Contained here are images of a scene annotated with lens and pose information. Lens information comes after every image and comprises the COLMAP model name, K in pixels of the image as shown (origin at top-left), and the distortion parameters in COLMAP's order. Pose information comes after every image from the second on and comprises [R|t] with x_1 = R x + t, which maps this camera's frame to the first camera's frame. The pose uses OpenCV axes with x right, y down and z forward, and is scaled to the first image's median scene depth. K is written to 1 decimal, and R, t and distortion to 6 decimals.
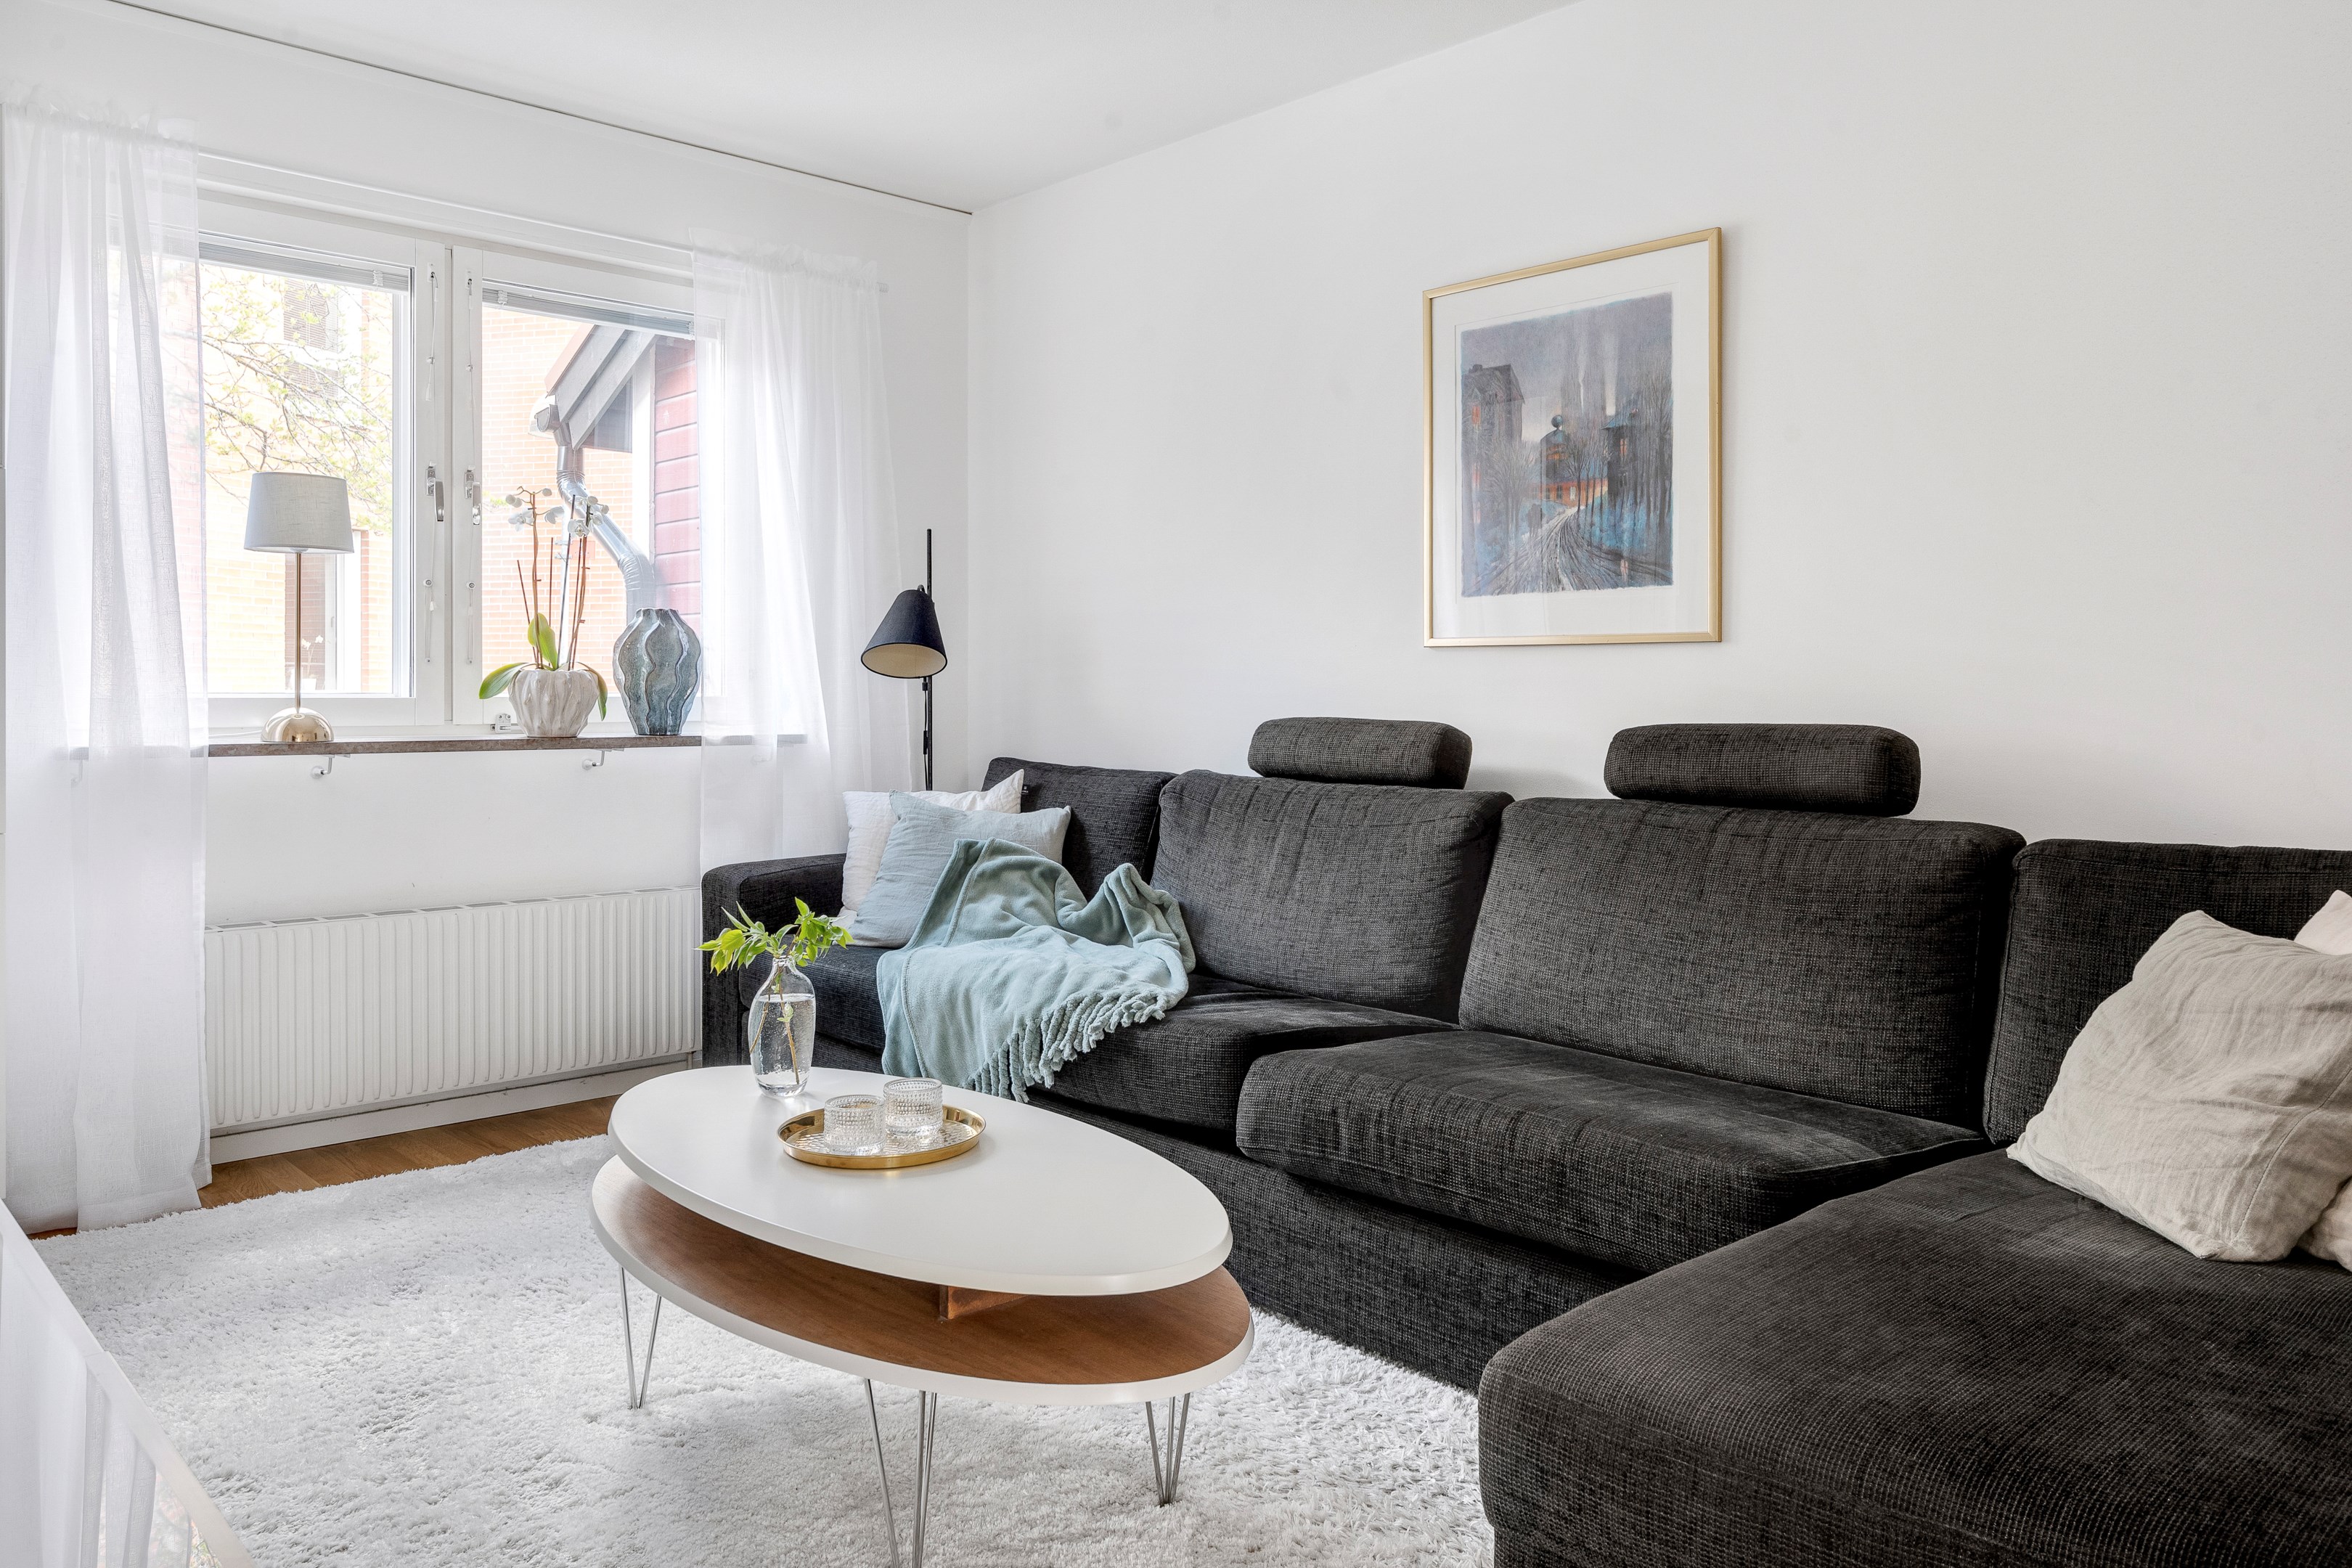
lens RADIAL K [[1683.3, 0, 1172.3], [0, 1683.3, 707.7], [0, 0, 1]] dist [0.024387, -0.015293]
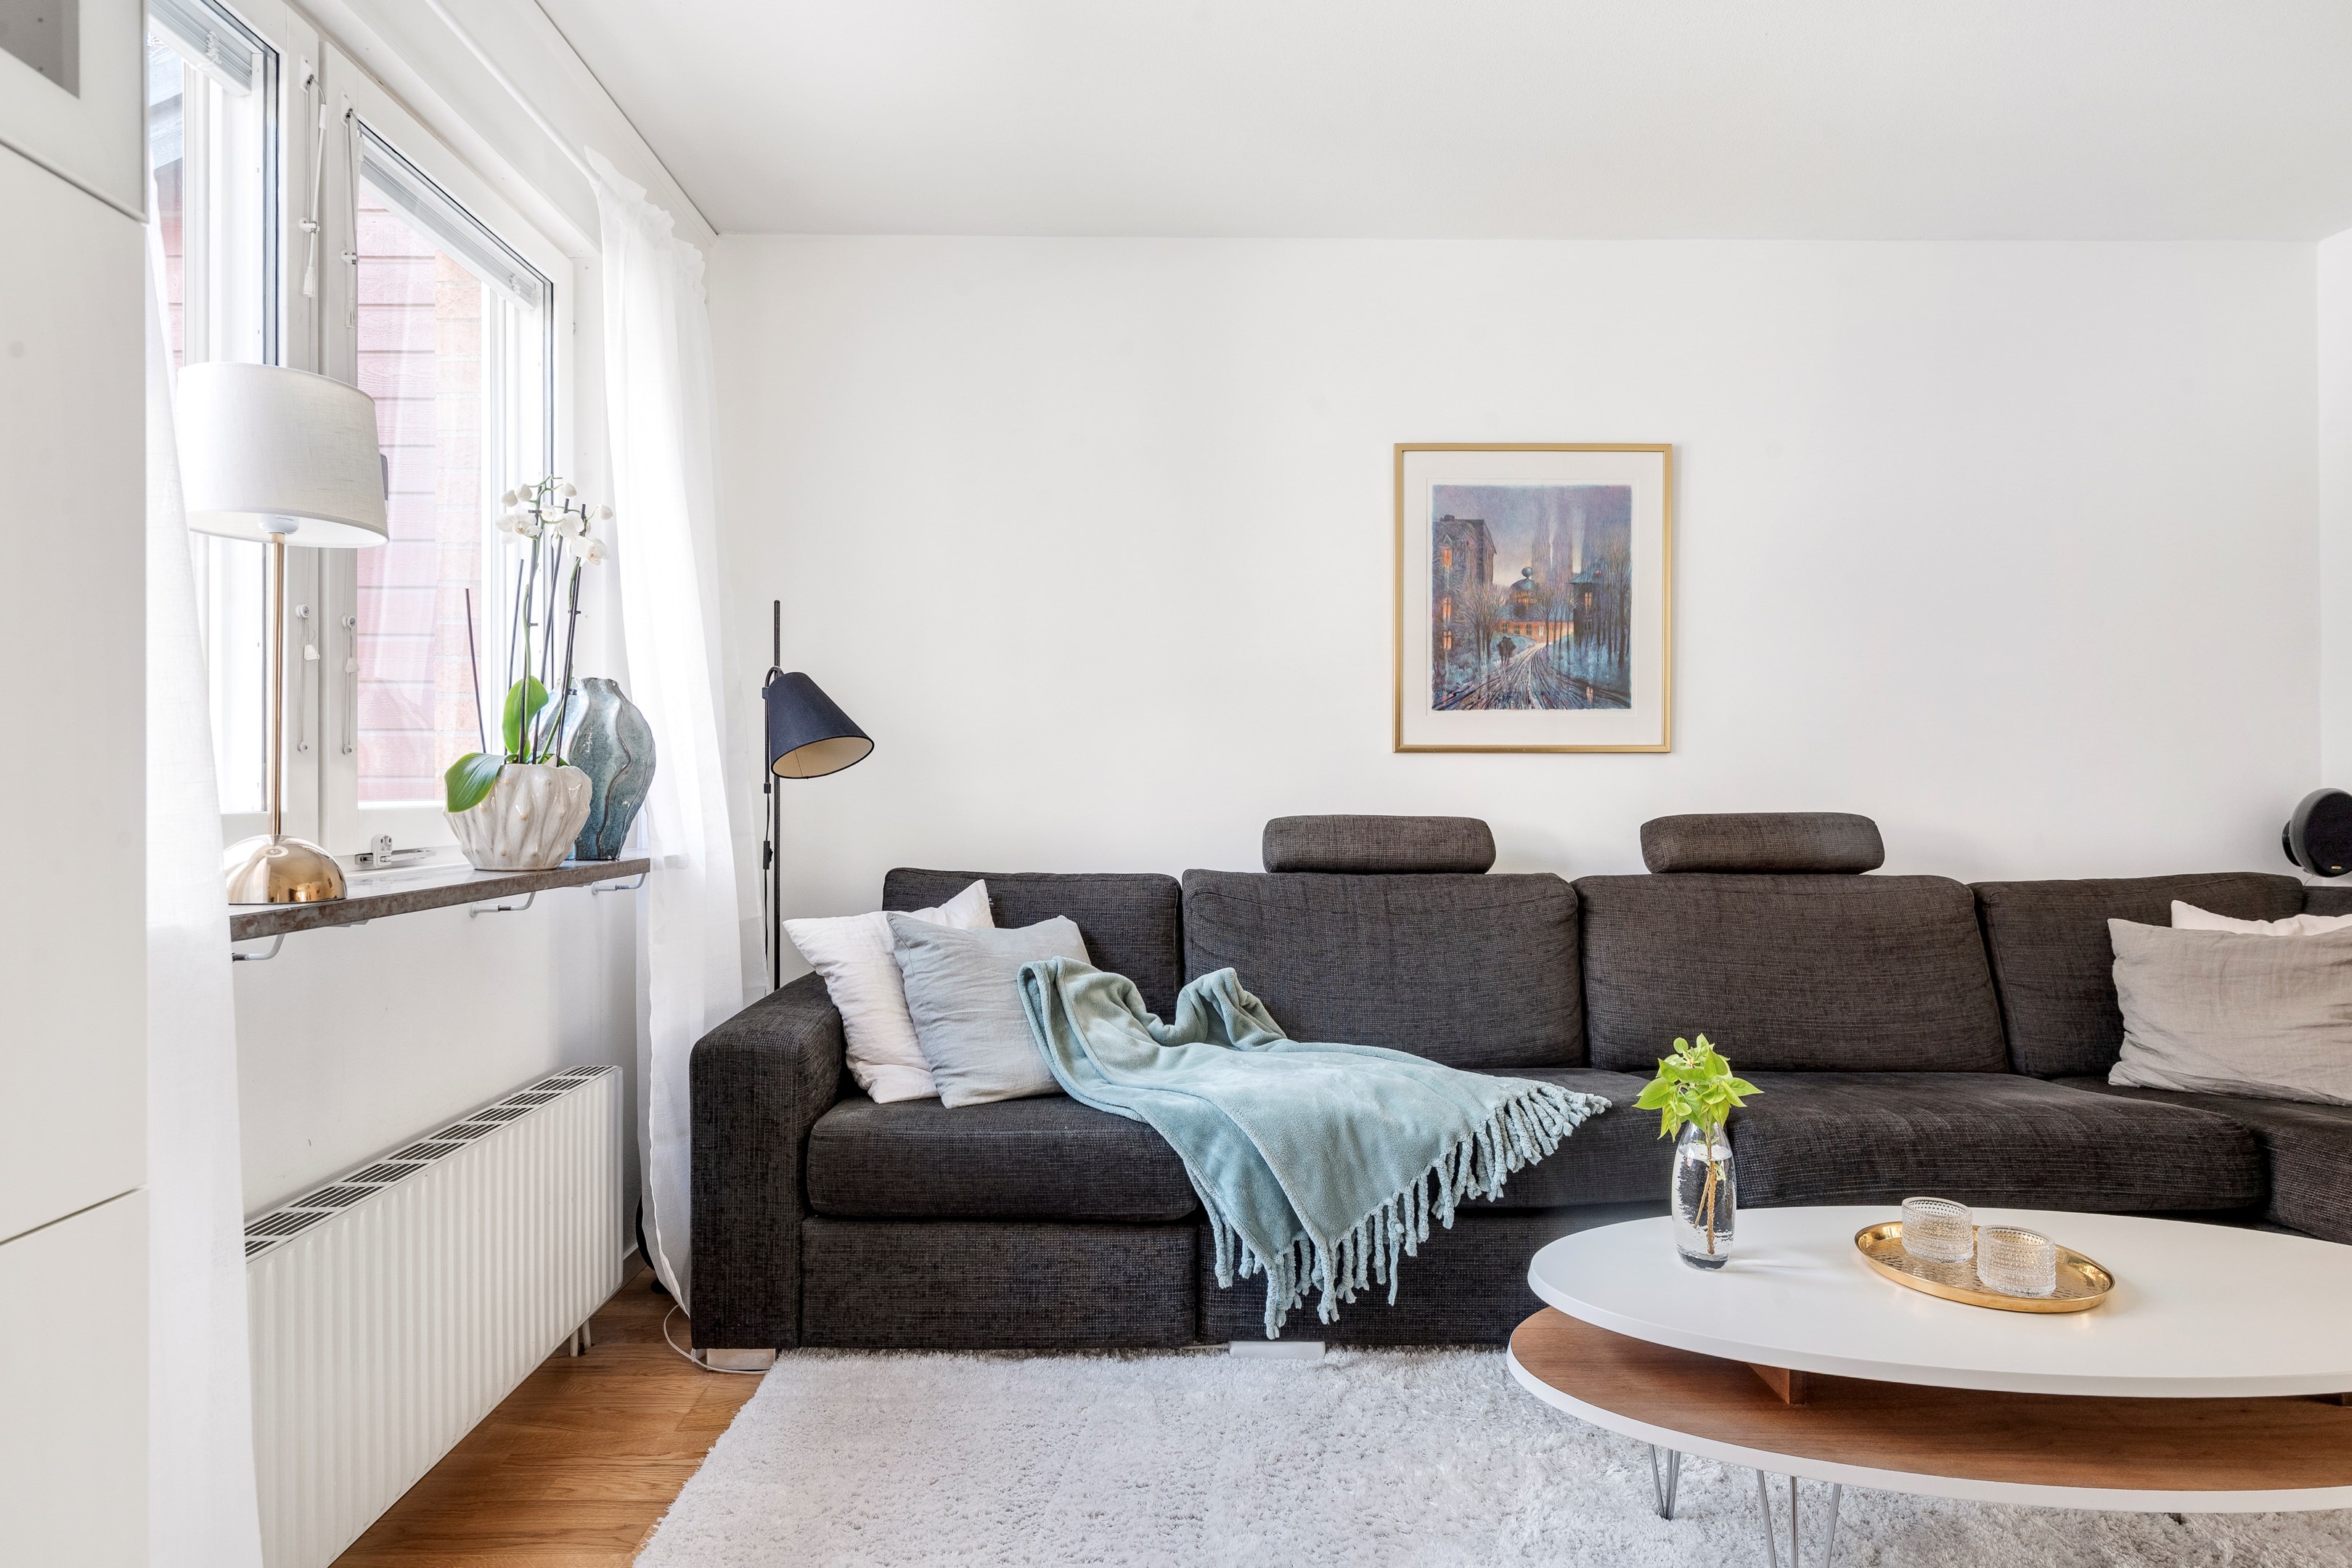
lens RADIAL K [[1319.5, 0, 1174.2], [0, 1319.5, 791.3], [0, 0, 1]] dist [0.001349, -0.000155]
pose [[0.673785, -0.007049, 0.738893, -0.676216], [0.012294, 0.999923, -0.001672, -0.010722], [-0.738825, 0.010211, 0.673820, 0.550950]]
